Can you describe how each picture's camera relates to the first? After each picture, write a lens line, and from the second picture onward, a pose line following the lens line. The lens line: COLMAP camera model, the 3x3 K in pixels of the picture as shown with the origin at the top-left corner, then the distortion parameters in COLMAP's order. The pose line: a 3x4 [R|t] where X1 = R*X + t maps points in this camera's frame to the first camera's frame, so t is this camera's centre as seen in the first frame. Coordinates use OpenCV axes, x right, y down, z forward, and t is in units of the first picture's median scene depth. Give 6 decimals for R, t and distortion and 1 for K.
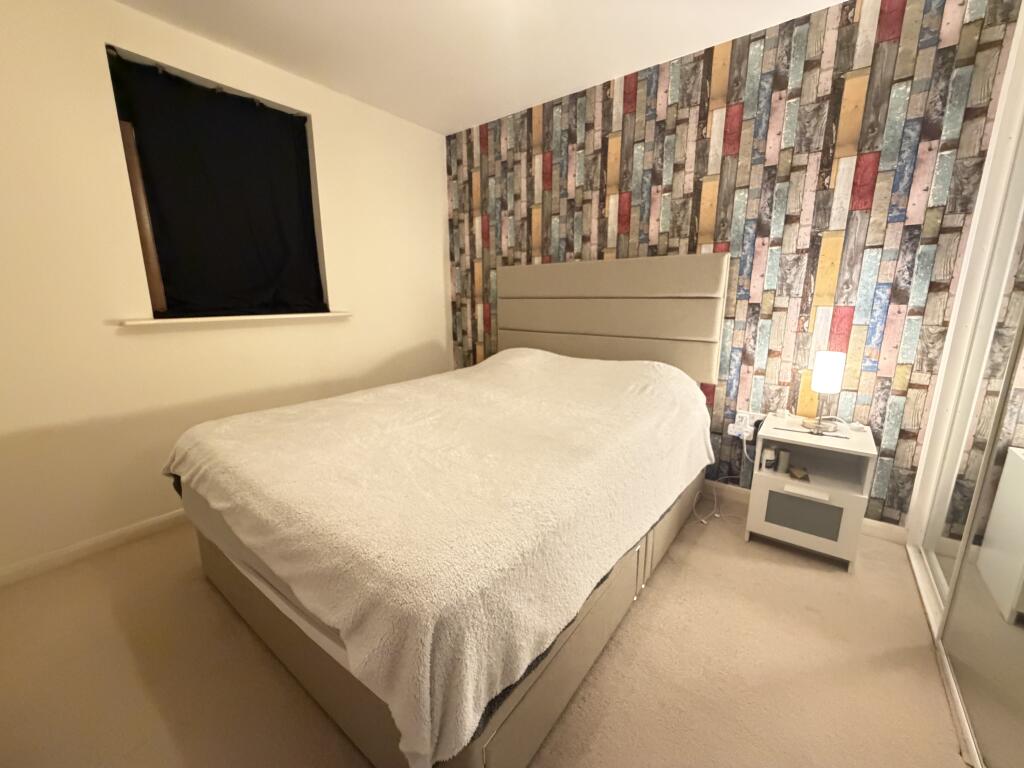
lens RADIAL K [[405.3, 0, 537.2], [0, 405.3, 364.6], [0, 0, 1]] dist [-0.001988, -0.000005]
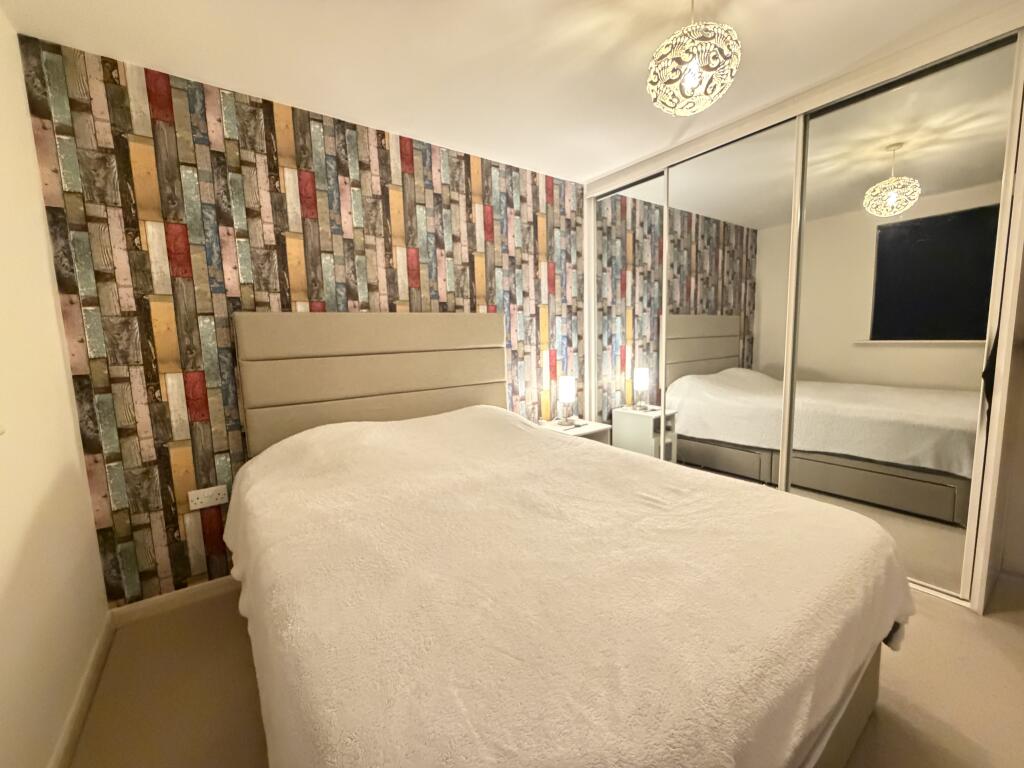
lens RADIAL K [[409.0, 0, 509.7], [0, 409.0, 384.2], [0, 0, 1]] dist [-0.000558, 0.000123]
pose [[0.317191, -0.101510, 0.942913, -0.731586], [0.202940, 0.978489, 0.037072, -0.084428], [-0.926394, 0.179596, 0.330969, 0.519575]]
